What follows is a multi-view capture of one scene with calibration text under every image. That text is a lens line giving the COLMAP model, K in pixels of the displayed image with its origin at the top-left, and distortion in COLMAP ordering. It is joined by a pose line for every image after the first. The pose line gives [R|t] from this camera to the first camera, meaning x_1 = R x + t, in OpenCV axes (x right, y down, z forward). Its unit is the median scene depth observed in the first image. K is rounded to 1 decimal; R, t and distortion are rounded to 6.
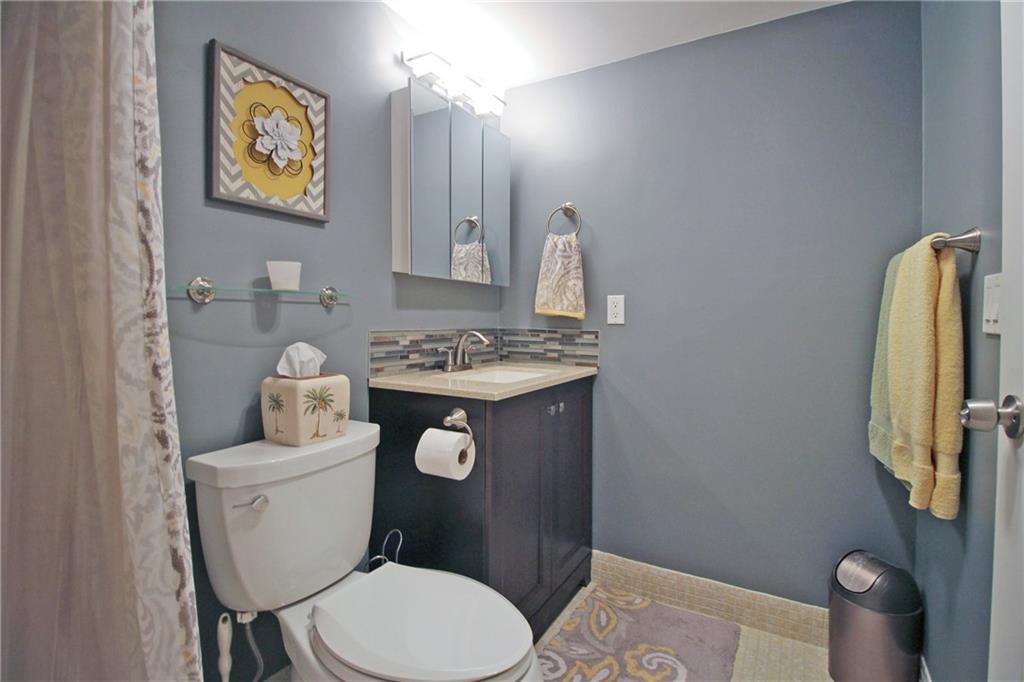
lens RADIAL K [[479.4, 0, 514.7], [0, 479.4, 319.6], [0, 0, 1]] dist [0.002175, -0.013274]
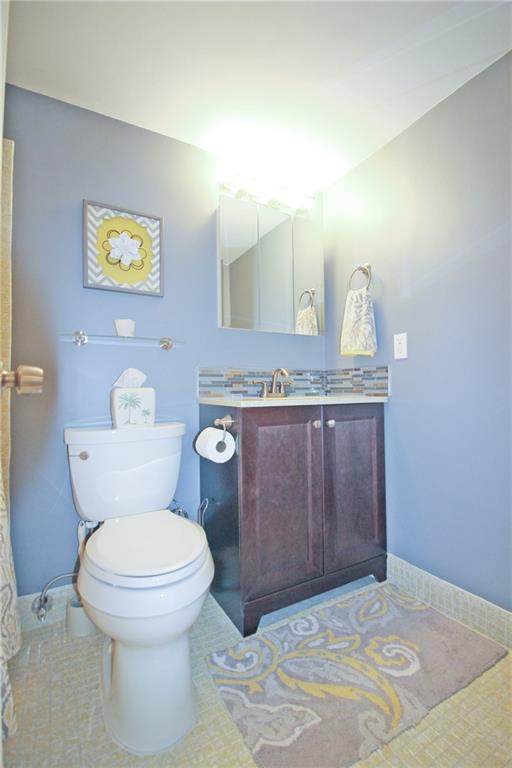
lens RADIAL K [[352.5, 0, 279.7], [0, 352.5, 381.5], [0, 0, 1]] dist [-0.000019, -0.014243]
pose [[0.878708, -0.026253, -0.476637, 0.444644], [0.014408, 0.999490, -0.028489, 0.104629], [0.477142, 0.018166, 0.878638, 0.140536]]
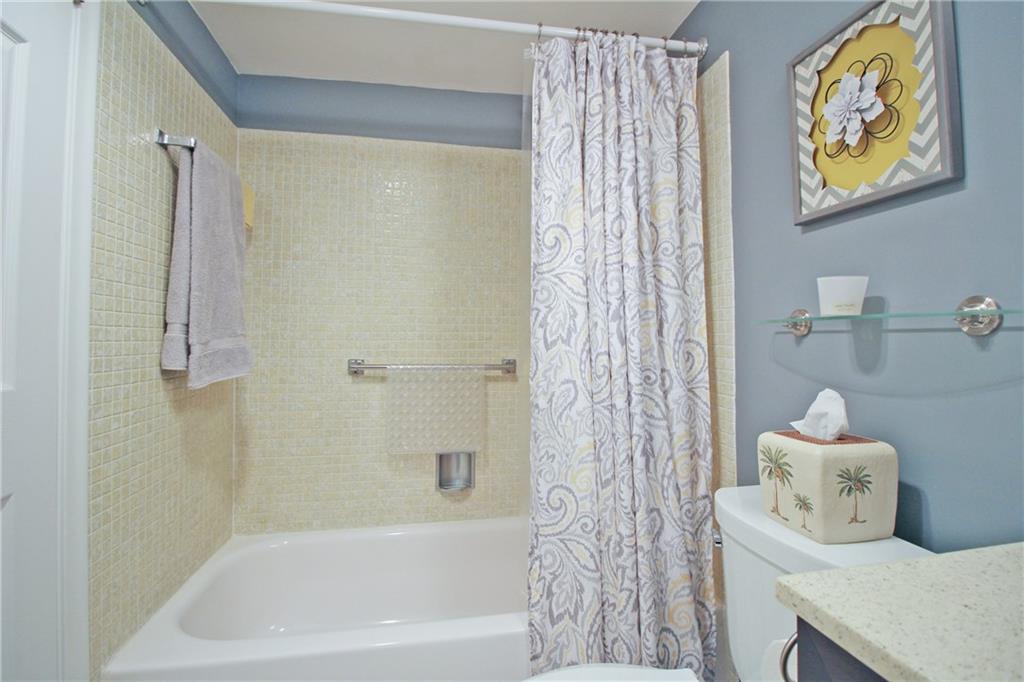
lens RADIAL K [[470.0, 0, 510.3], [0, 470.0, 319.0], [0, 0, 1]] dist [-0.000019, -0.014243]
pose [[-0.762233, -0.032843, -0.646469, 0.278490], [-0.009648, 0.999177, -0.039387, -0.018036], [0.647231, -0.023785, -0.761923, 0.943292]]
